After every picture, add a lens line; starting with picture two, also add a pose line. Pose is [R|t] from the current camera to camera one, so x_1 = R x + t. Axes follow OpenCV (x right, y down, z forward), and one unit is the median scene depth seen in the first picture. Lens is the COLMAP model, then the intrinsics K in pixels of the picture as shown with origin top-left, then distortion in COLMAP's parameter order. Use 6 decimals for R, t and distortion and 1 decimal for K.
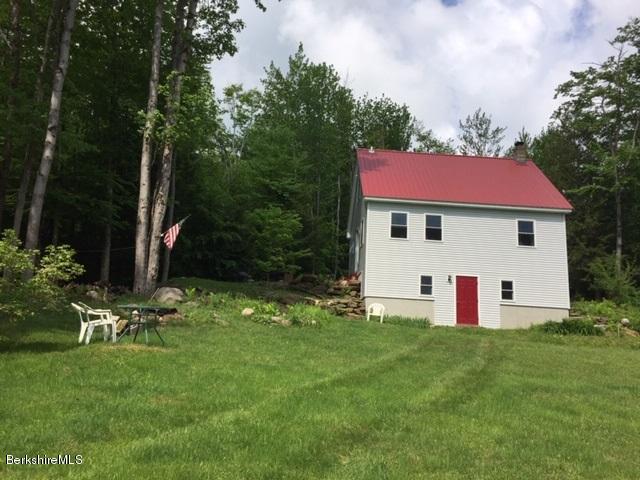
lens RADIAL K [[538.1, 0, 320.0], [0, 538.1, 240.0], [0, 0, 1]] dist [0.012708, -0.047446]
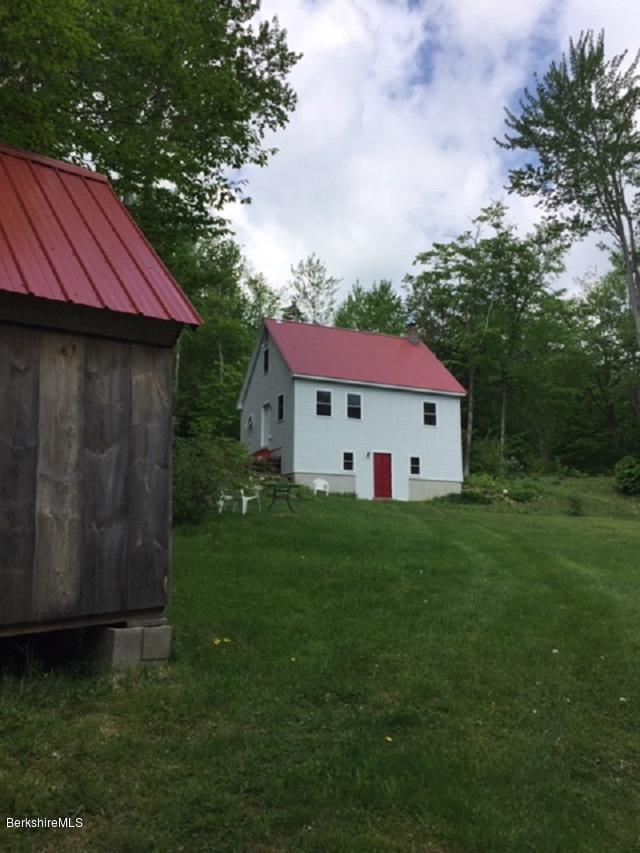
lens RADIAL K [[717.1, 0, 320.0], [0, 717.1, 426.5], [0, 0, 1]] dist [0.012708, -0.047446]
pose [[0.921712, 0.016958, 0.387505, -0.379451], [-0.037369, 0.998279, 0.045200, -0.043115], [-0.386072, -0.056142, 0.920759, -0.253336]]
